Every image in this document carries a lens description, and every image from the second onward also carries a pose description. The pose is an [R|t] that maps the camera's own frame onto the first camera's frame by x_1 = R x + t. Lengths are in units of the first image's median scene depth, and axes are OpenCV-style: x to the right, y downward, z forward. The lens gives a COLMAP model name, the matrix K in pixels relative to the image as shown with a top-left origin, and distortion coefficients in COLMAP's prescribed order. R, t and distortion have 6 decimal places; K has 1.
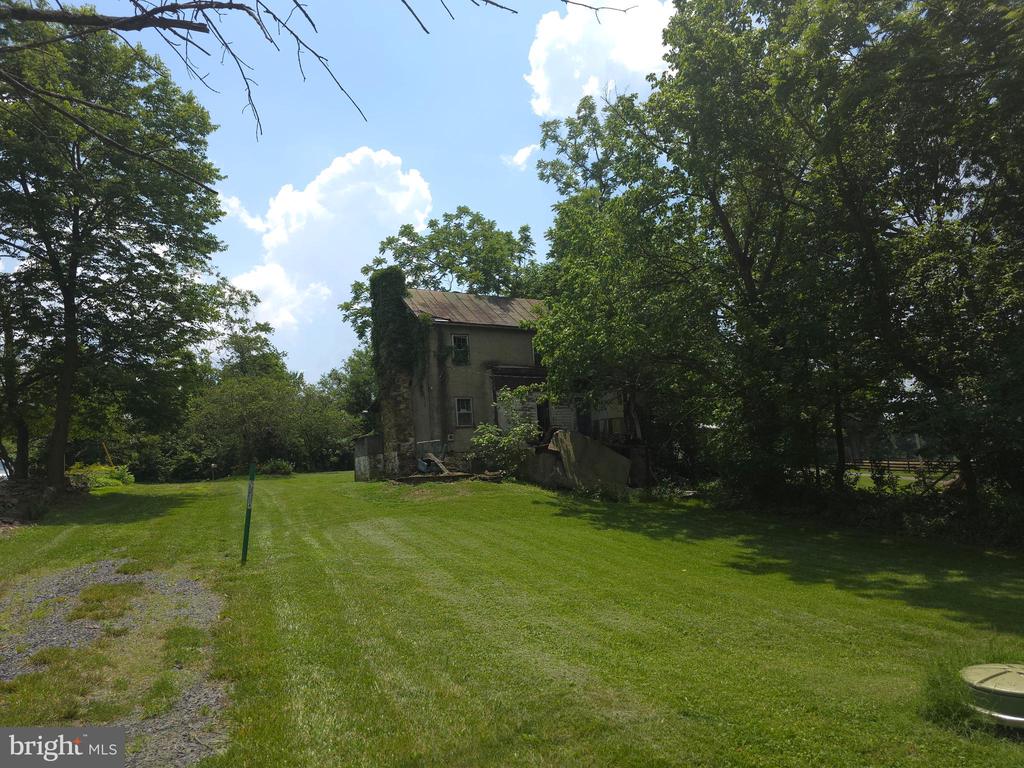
lens RADIAL K [[673.1, 0, 518.2], [0, 673.1, 385.0], [0, 0, 1]] dist [0.033584, -0.008053]
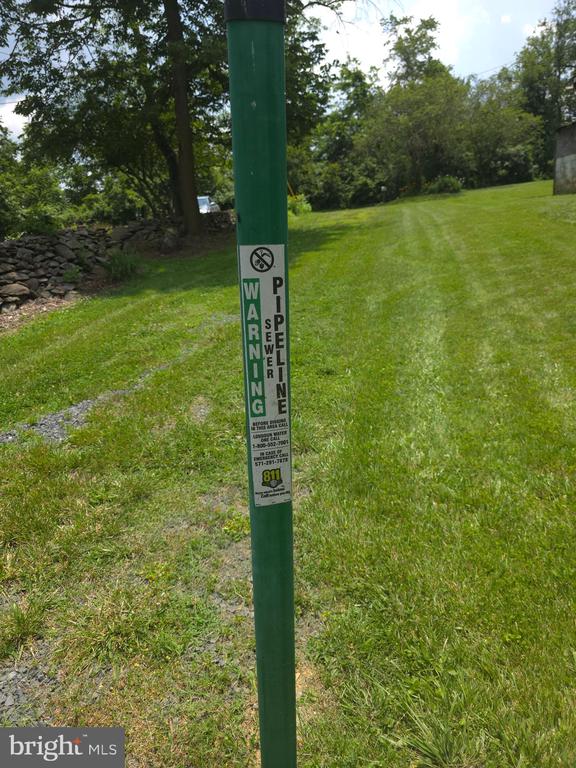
lens RADIAL K [[504.9, 0, 292.5], [0, 504.9, 386.5], [0, 0, 1]] dist [0.033584, -0.008053]
pose [[0.817587, 0.140194, -0.558477, -0.087550], [0.142404, 0.890547, 0.432027, 0.032264], [0.557918, -0.432749, 0.708136, 0.237691]]
